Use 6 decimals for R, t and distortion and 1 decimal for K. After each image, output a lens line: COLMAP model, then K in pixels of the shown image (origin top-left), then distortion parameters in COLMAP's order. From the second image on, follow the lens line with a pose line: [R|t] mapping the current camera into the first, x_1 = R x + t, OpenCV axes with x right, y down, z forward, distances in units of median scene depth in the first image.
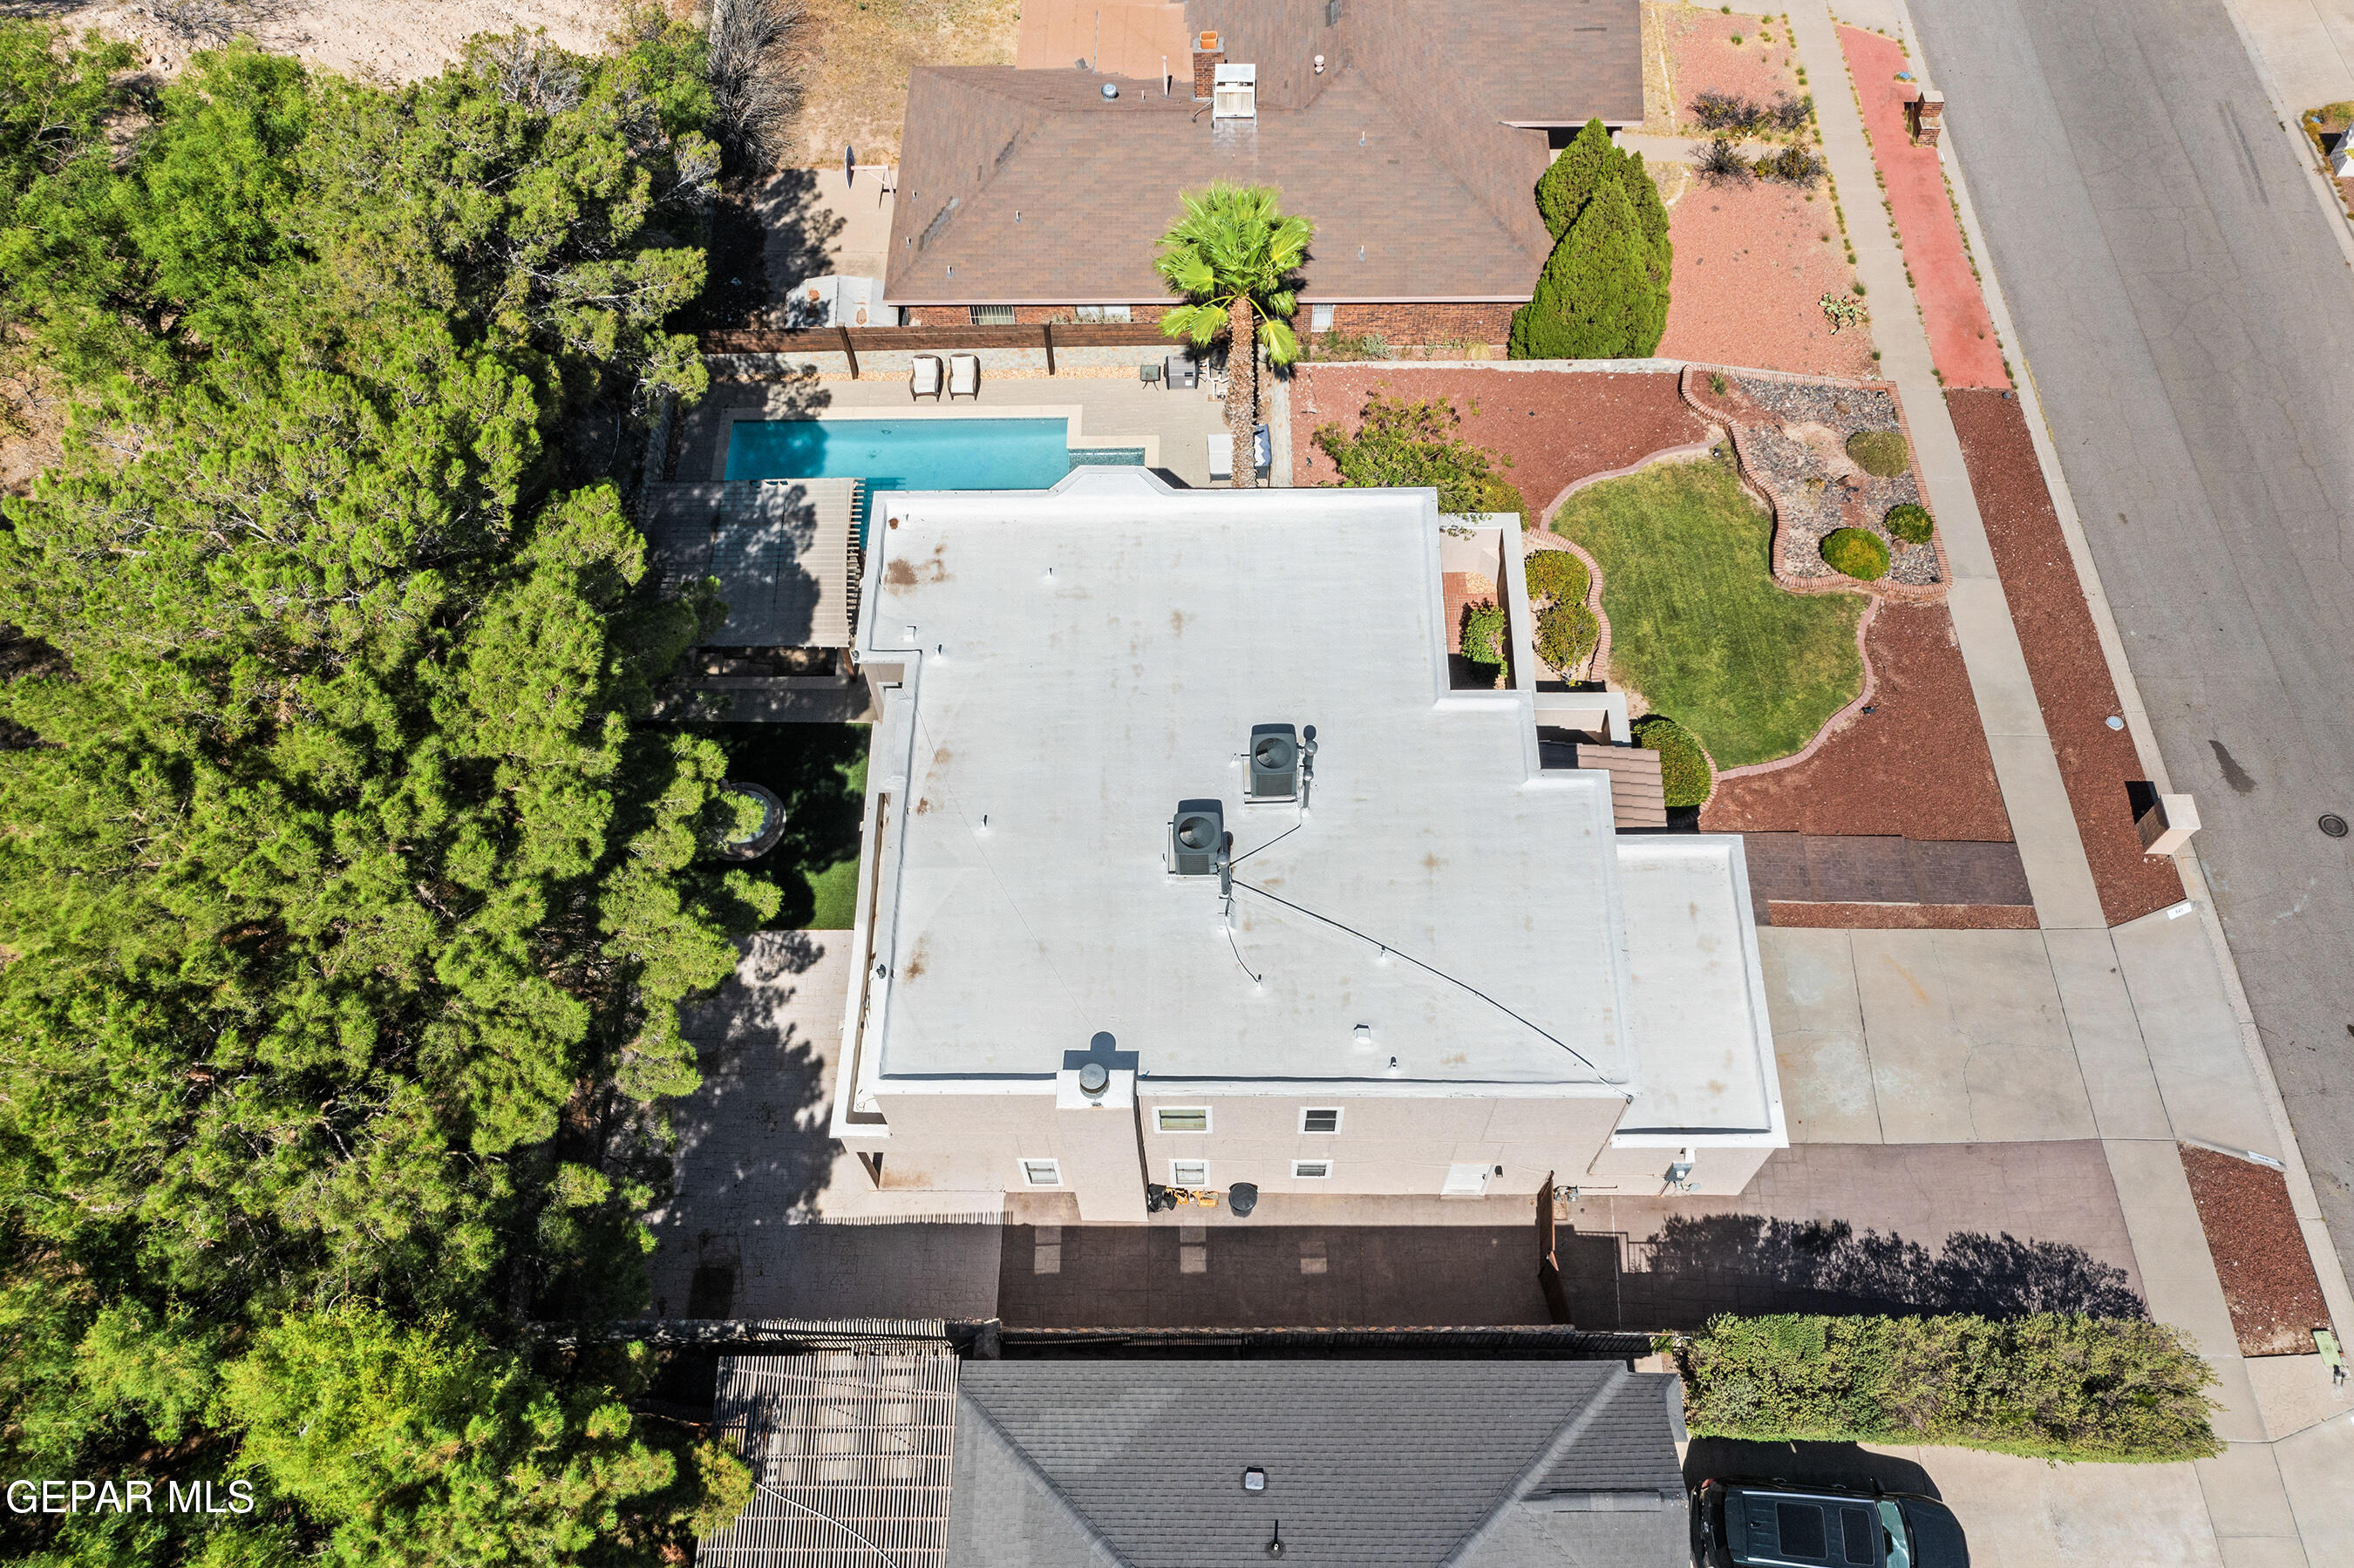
lens RADIAL K [[1864.0, 0, 1155.8], [0, 1864.0, 787.1], [0, 0, 1]] dist [-0.000742, 0.000760]
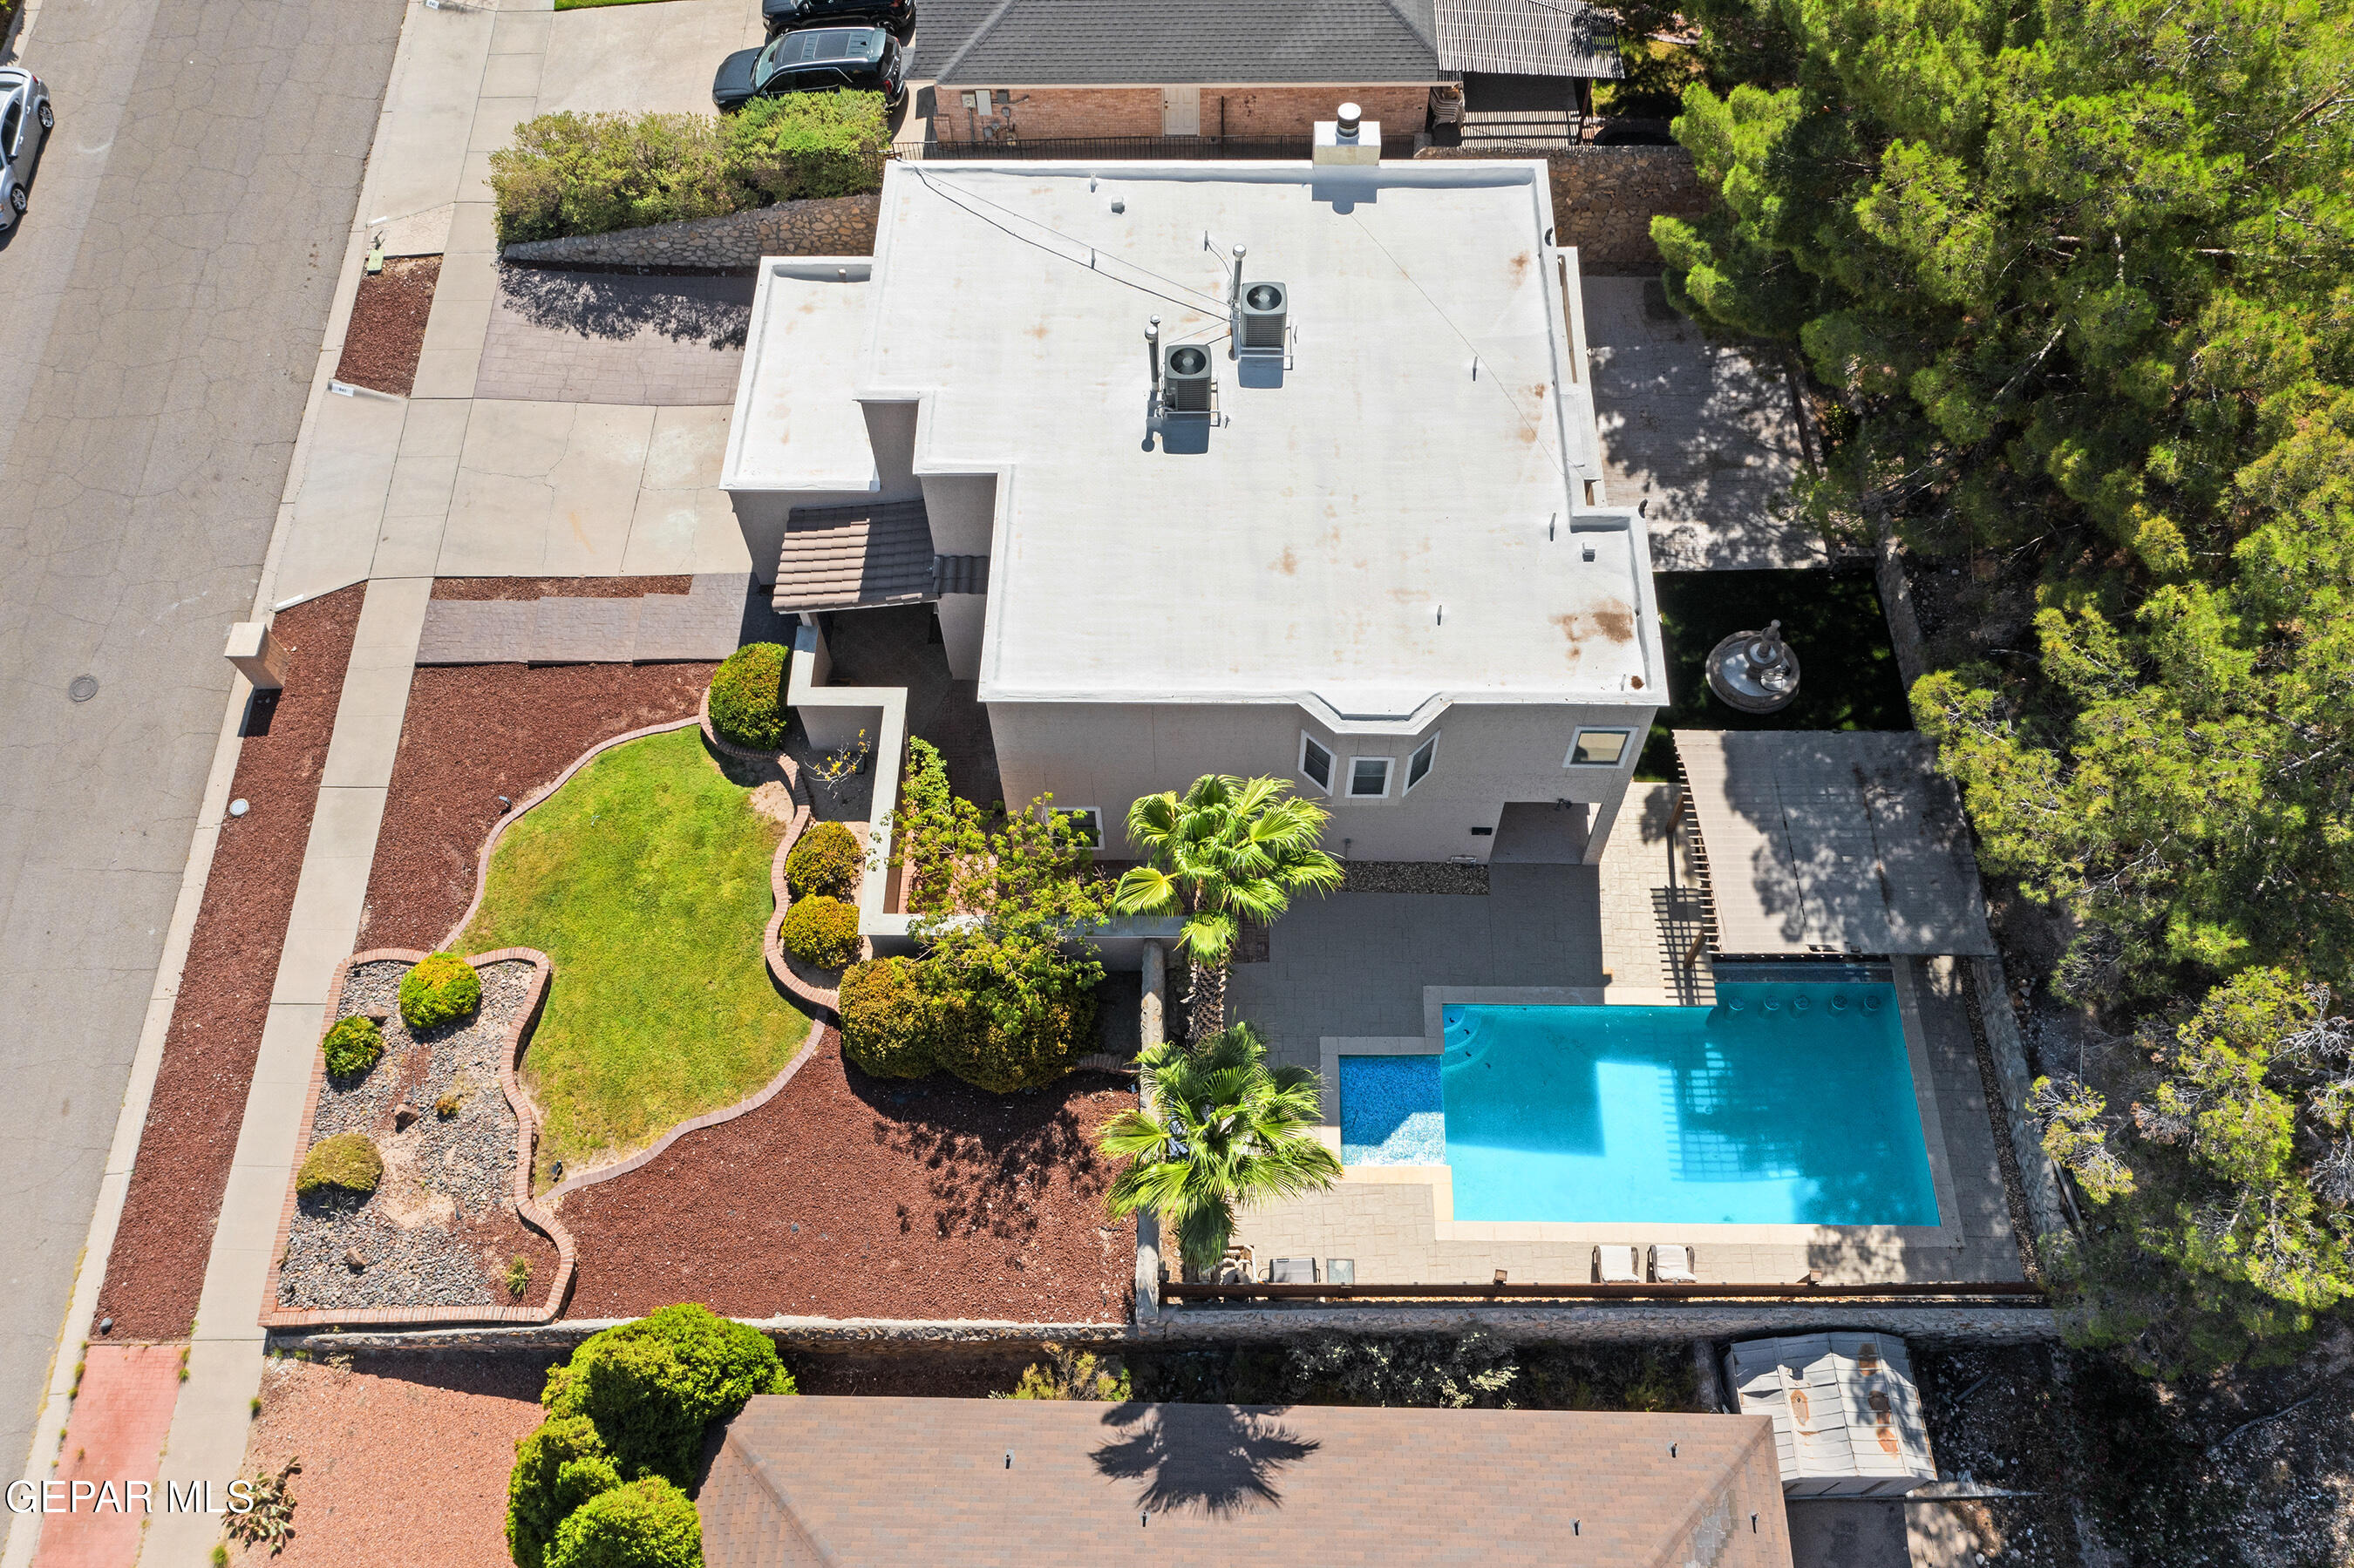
lens RADIAL K [[1864.0, 0, 1175.2], [0, 1864.0, 770.1], [0, 0, 1]] dist [-0.000742, 0.000760]
pose [[-0.998956, 0.021729, 0.040180, 0.029695], [0.023652, -0.506474, 0.861931, -0.839552], [0.039079, 0.861982, 0.505431, 0.584087]]
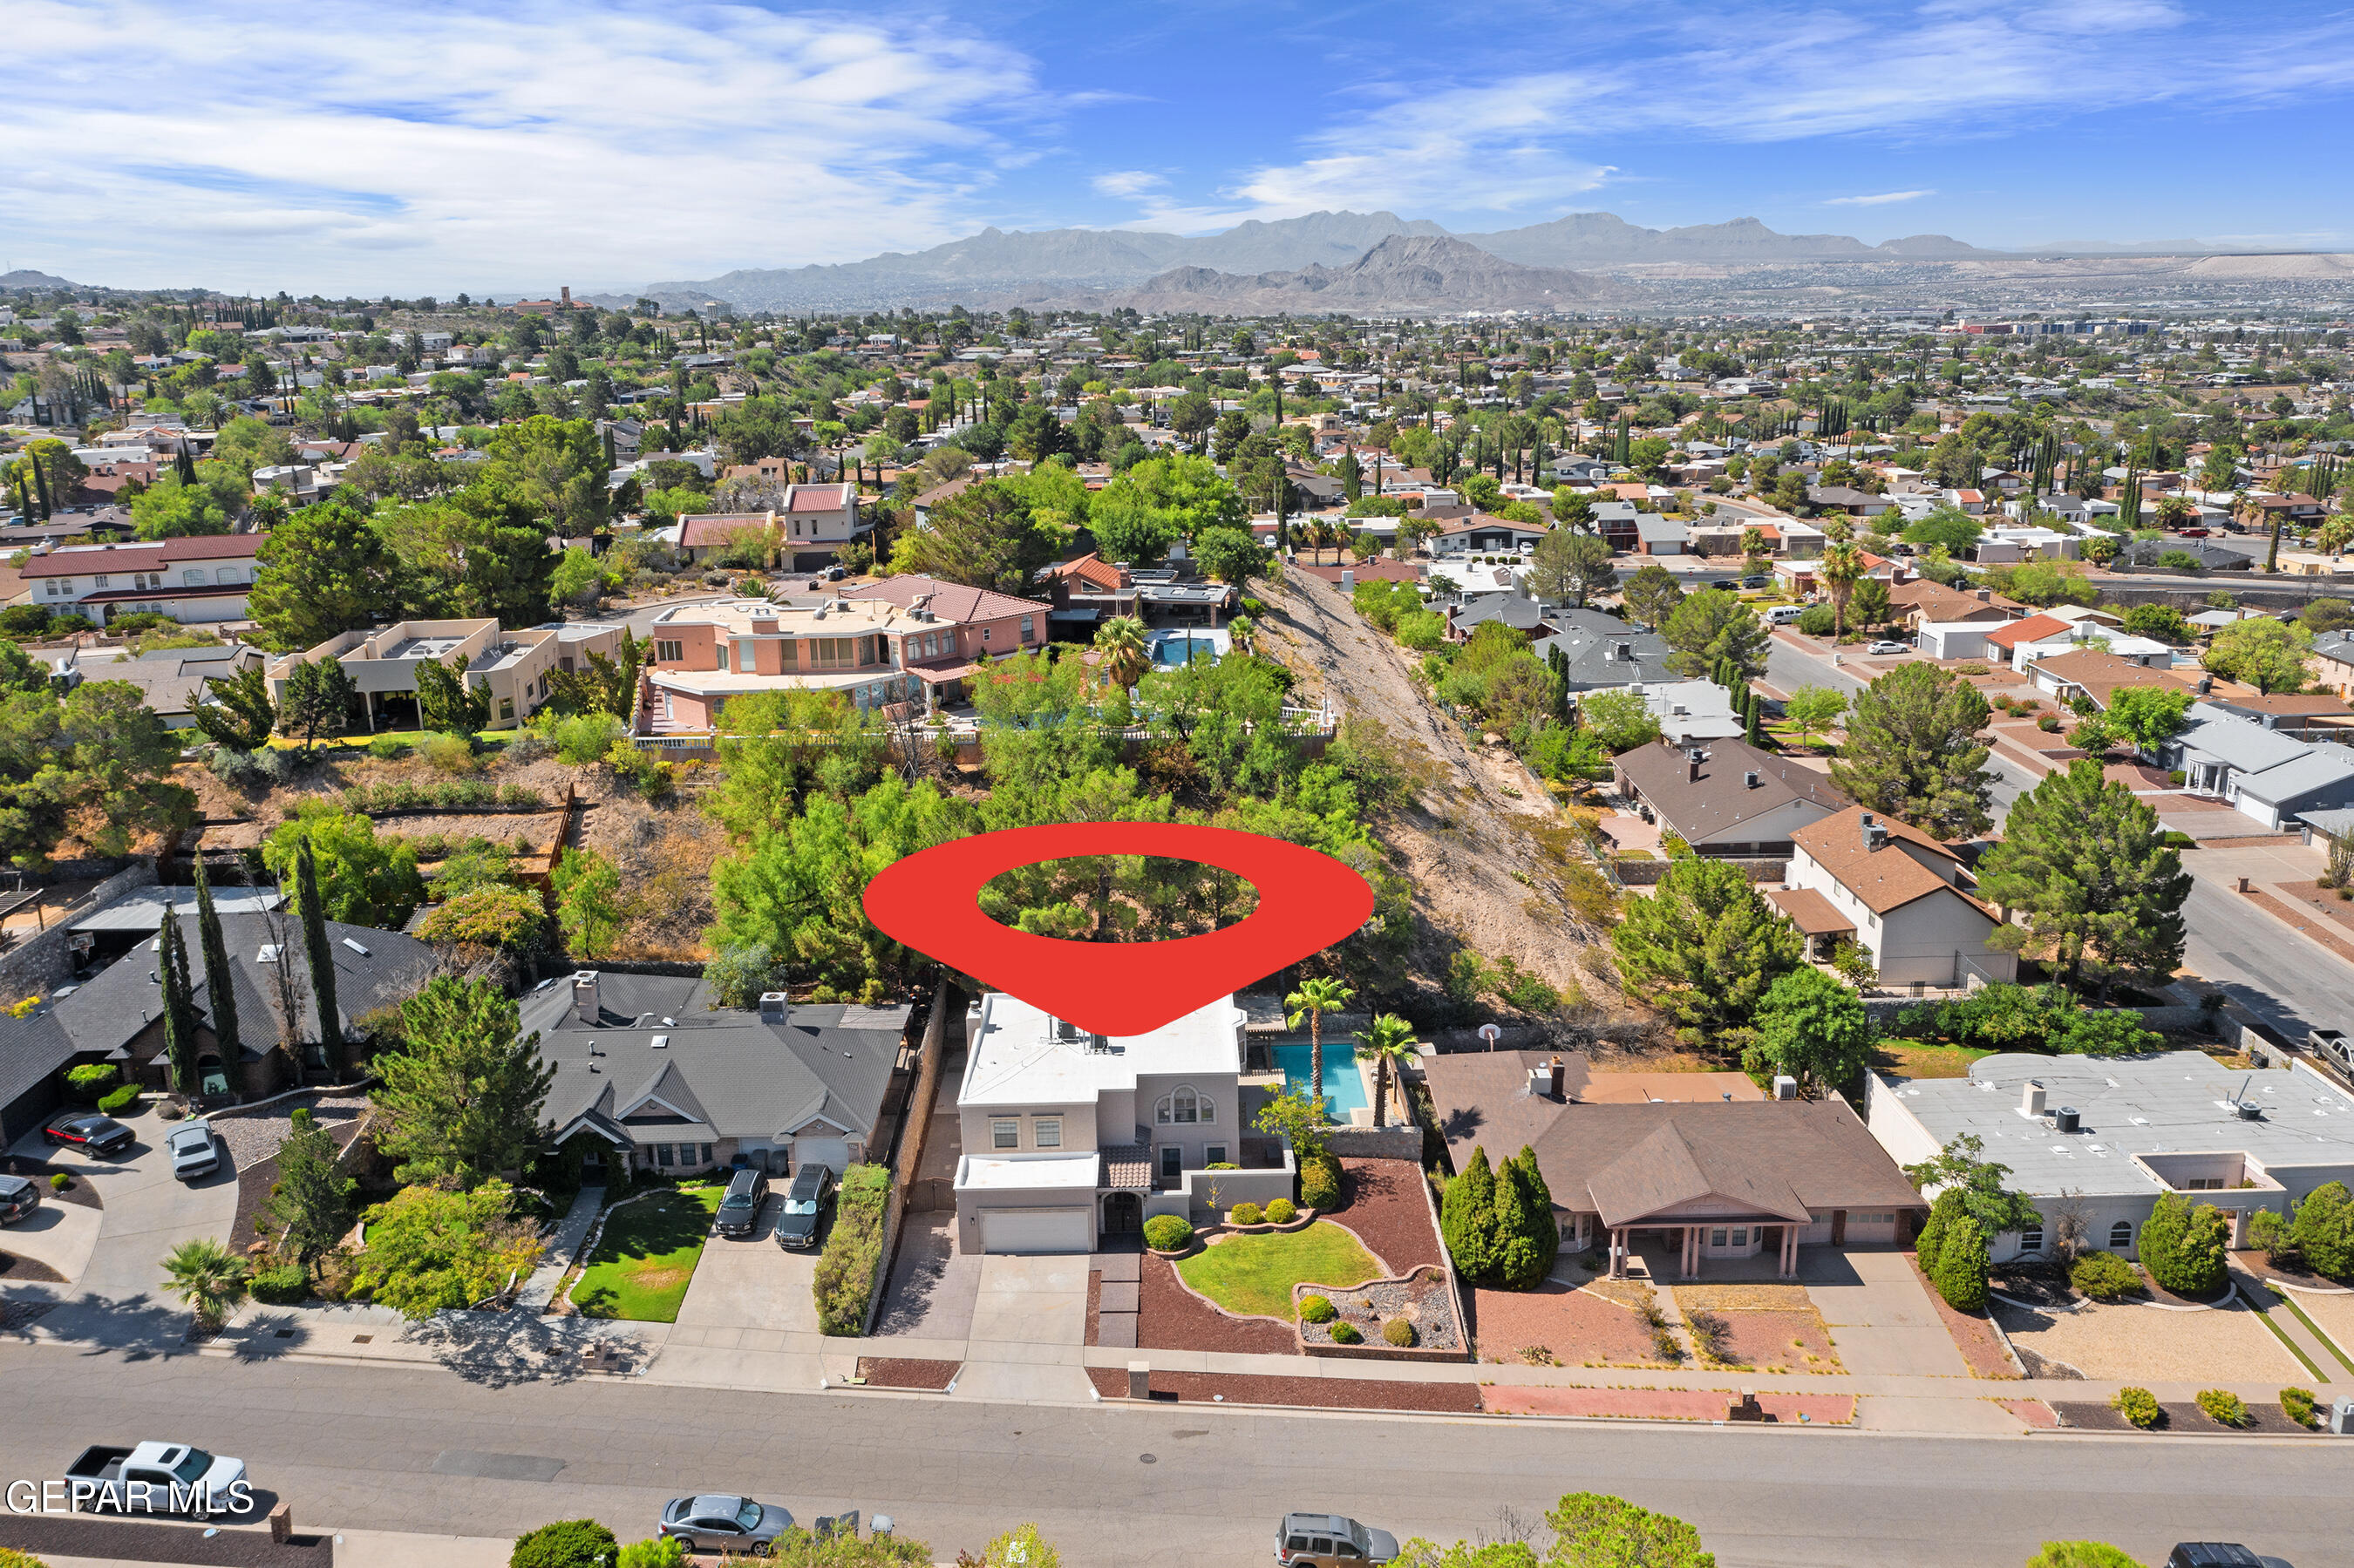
lens RADIAL K [[1864.0, 0, 1178.0], [0, 1864.0, 784.3], [0, 0, 1]] dist [-0.000742, 0.000760]
pose [[0.022736, 0.298881, -0.954020, 2.130016], [-0.862510, 0.488398, 0.132453, -0.544630], [0.505529, 0.819840, 0.268892, 0.047648]]
